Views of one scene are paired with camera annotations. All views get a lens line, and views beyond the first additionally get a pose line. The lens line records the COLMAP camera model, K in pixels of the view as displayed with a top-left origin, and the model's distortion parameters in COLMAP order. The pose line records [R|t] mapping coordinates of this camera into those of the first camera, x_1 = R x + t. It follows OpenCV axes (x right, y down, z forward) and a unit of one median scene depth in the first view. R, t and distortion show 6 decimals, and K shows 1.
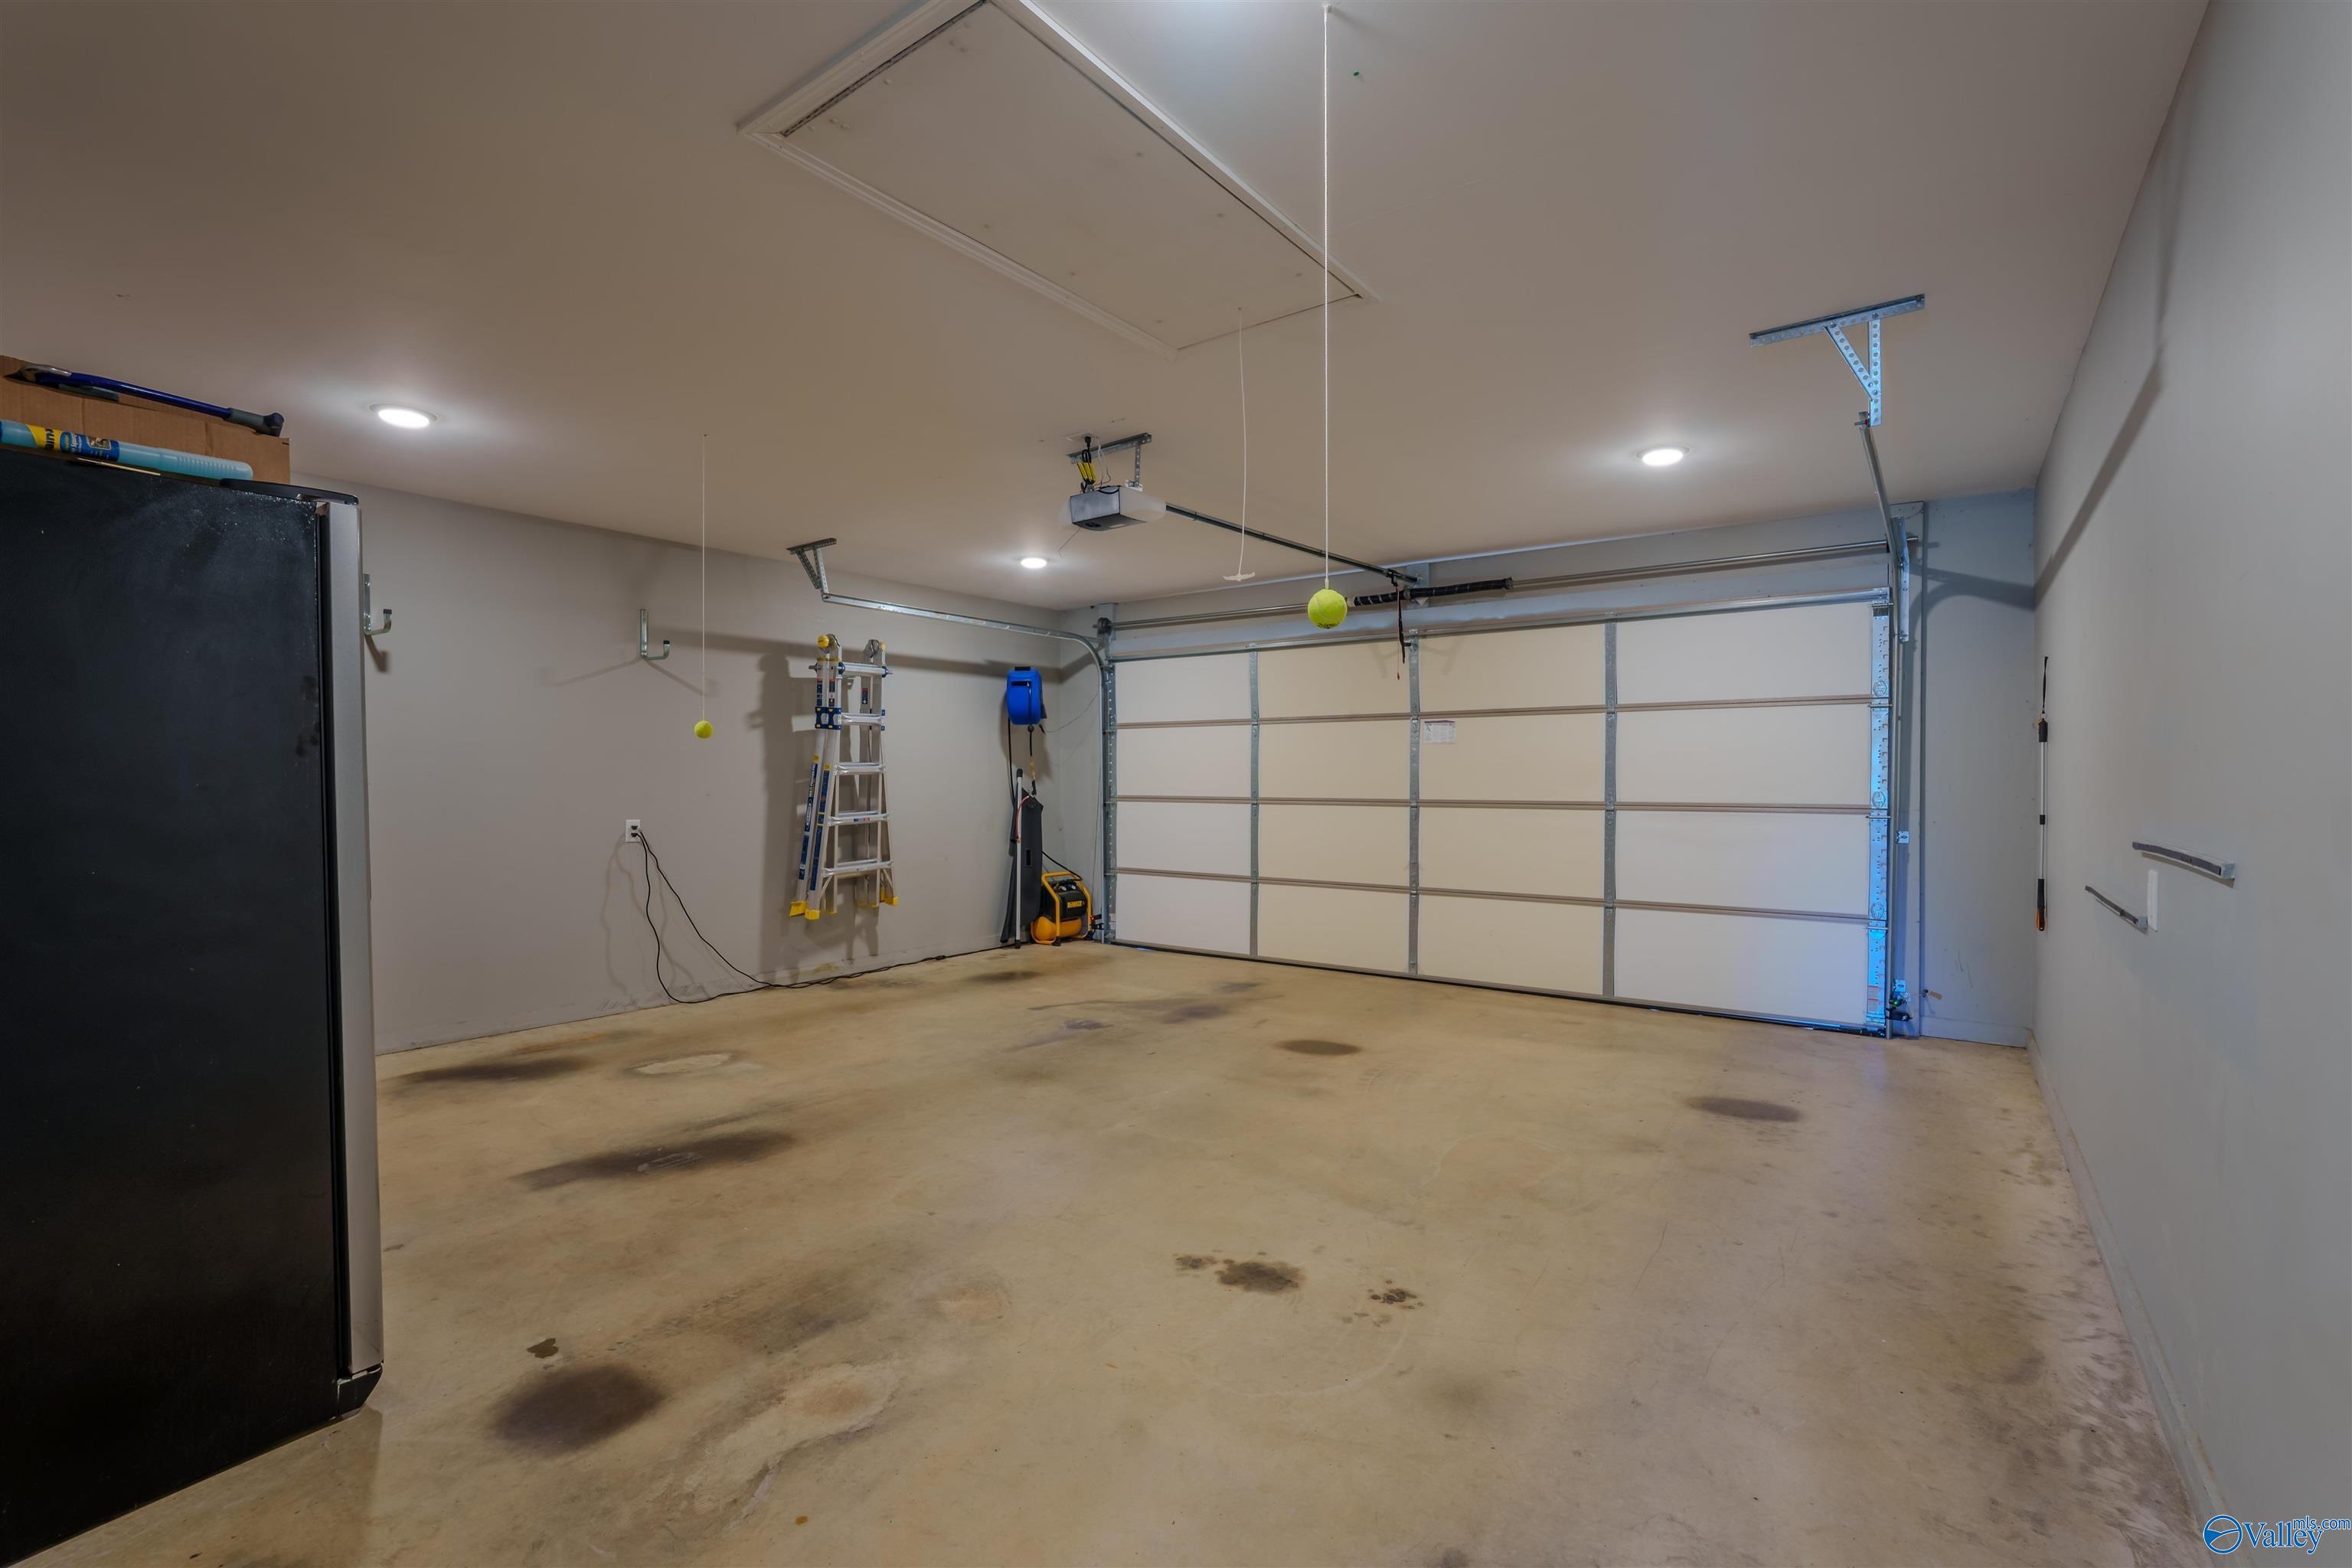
lens RADIAL K [[1039.4, 0, 1183.4], [0, 1039.4, 788.4], [0, 0, 1]] dist [-0.042757, 0.022471]
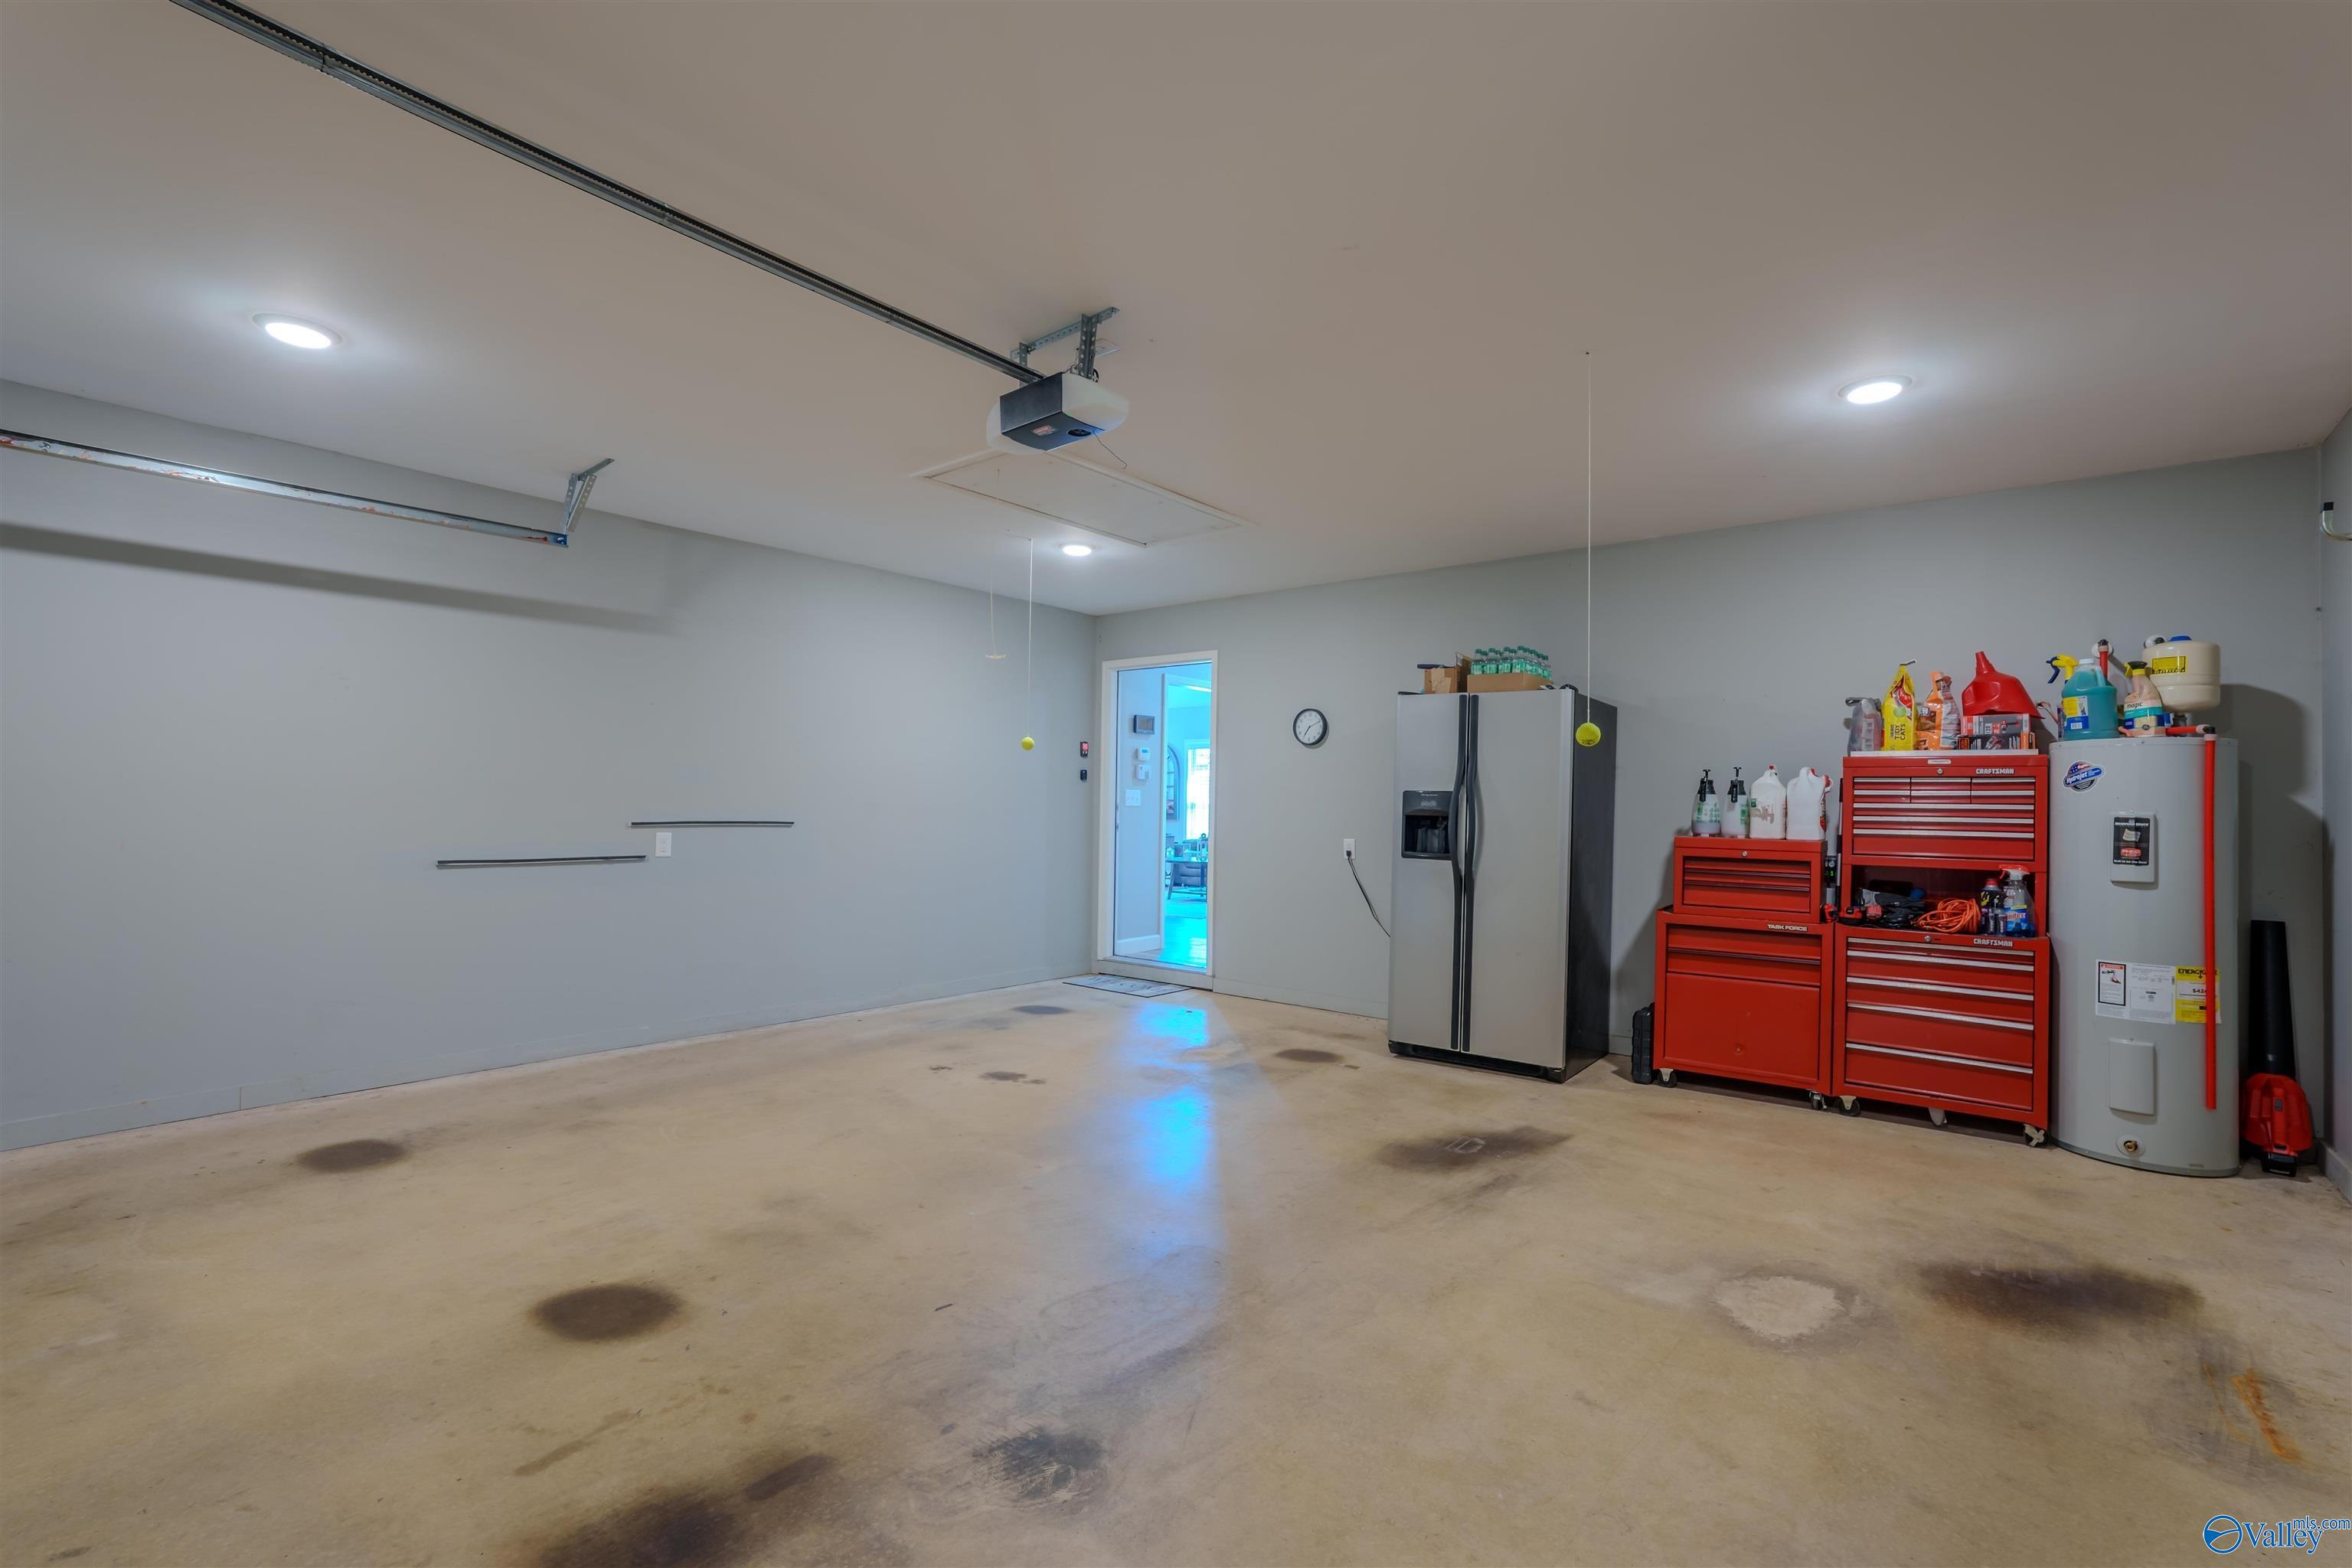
lens RADIAL K [[1039.4, 0, 1183.4], [0, 1039.4, 788.4], [0, 0, 1]] dist [-0.042757, 0.022471]
pose [[-0.998660, -0.010905, 0.050584, -0.206954], [-0.011740, 0.999799, -0.016241, -0.000691], [-0.050397, -0.016813, -0.998588, 1.783590]]
